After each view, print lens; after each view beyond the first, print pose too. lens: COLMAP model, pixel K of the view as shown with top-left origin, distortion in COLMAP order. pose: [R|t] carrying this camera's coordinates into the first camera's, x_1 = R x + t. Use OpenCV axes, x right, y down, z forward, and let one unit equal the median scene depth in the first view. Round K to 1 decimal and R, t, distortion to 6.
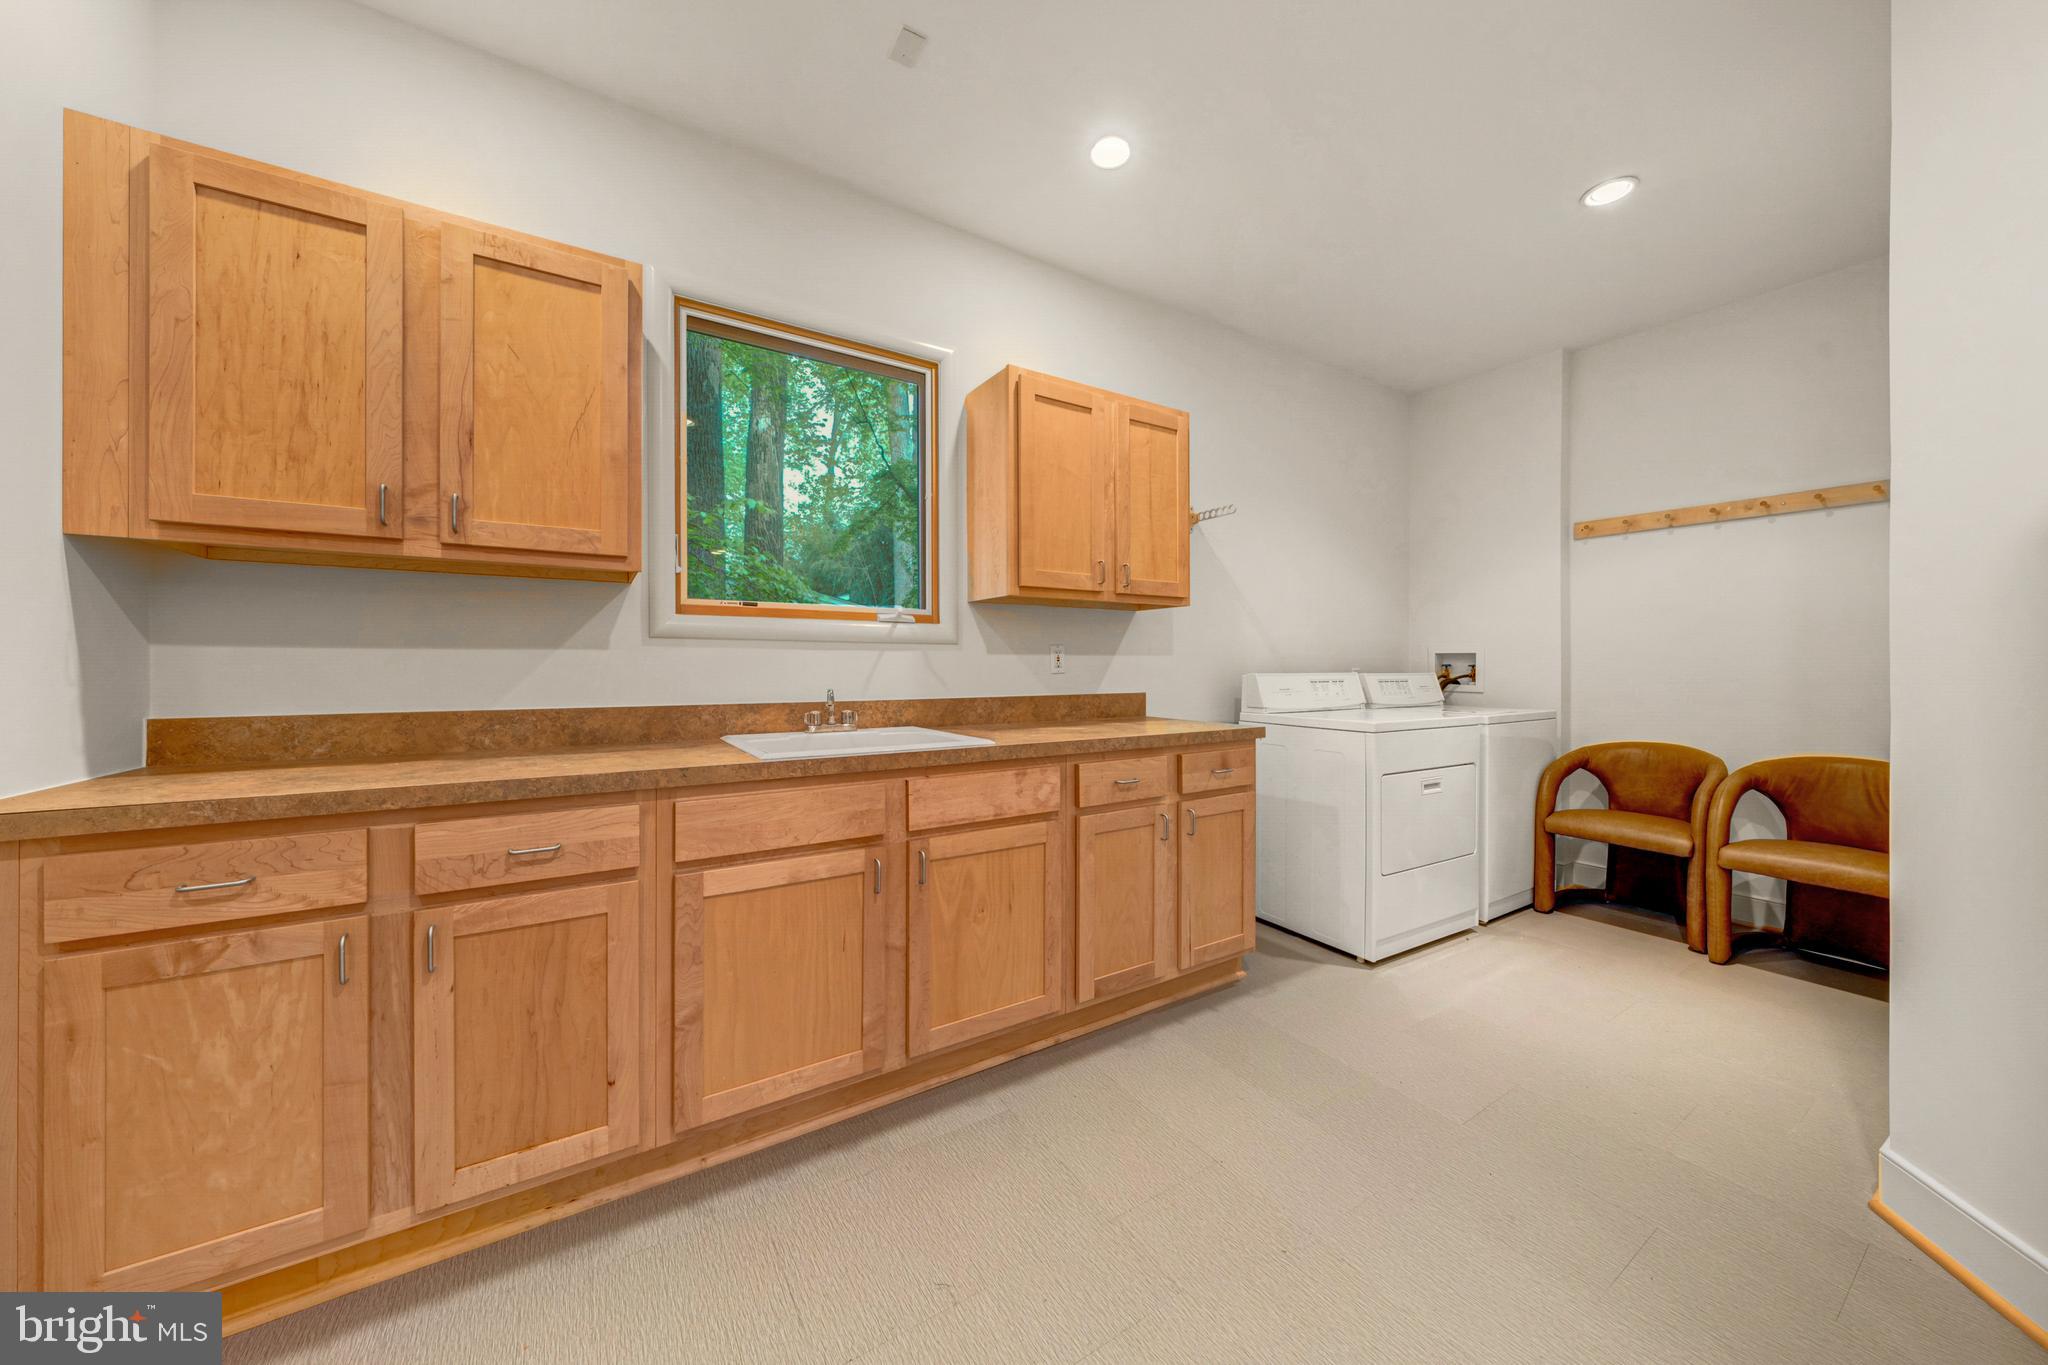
lens RADIAL K [[704.6, 0, 1024.5], [0, 704.6, 673.0], [0, 0, 1]] dist [-0.000781, -0.000055]
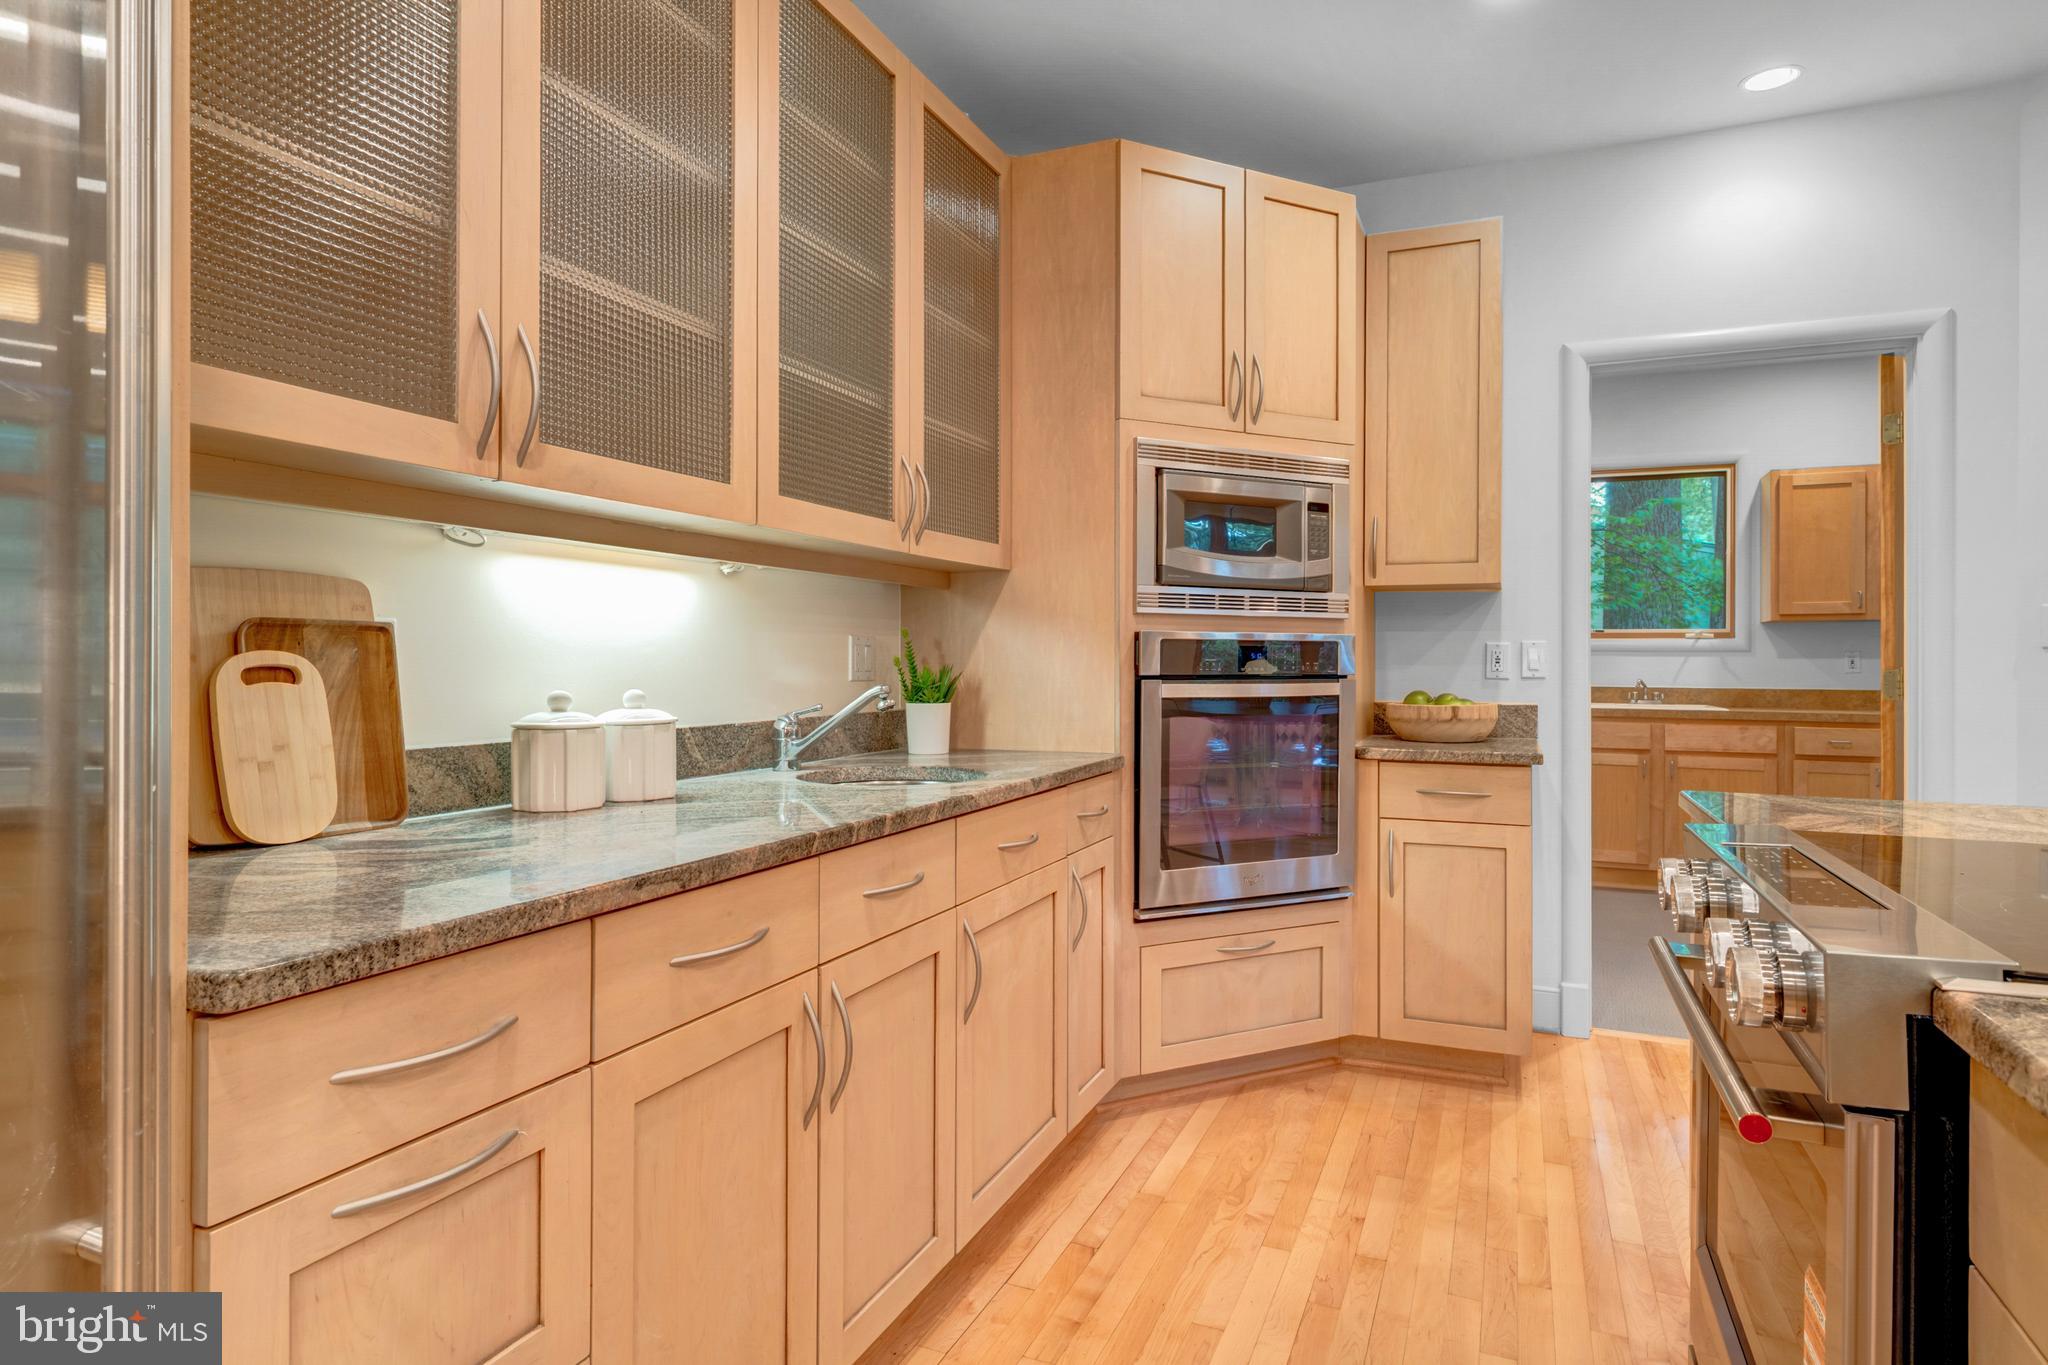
lens RADIAL K [[1119.8, 0, 1021.4], [0, 1119.8, 659.6], [0, 0, 1]] dist [0.003253, 0.000388]
pose [[0.564786, 0.000366, -0.825237, 1.022621], [-0.015060, 0.999838, -0.009863, 0.021792], [0.825100, 0.017998, 0.564700, -1.640982]]
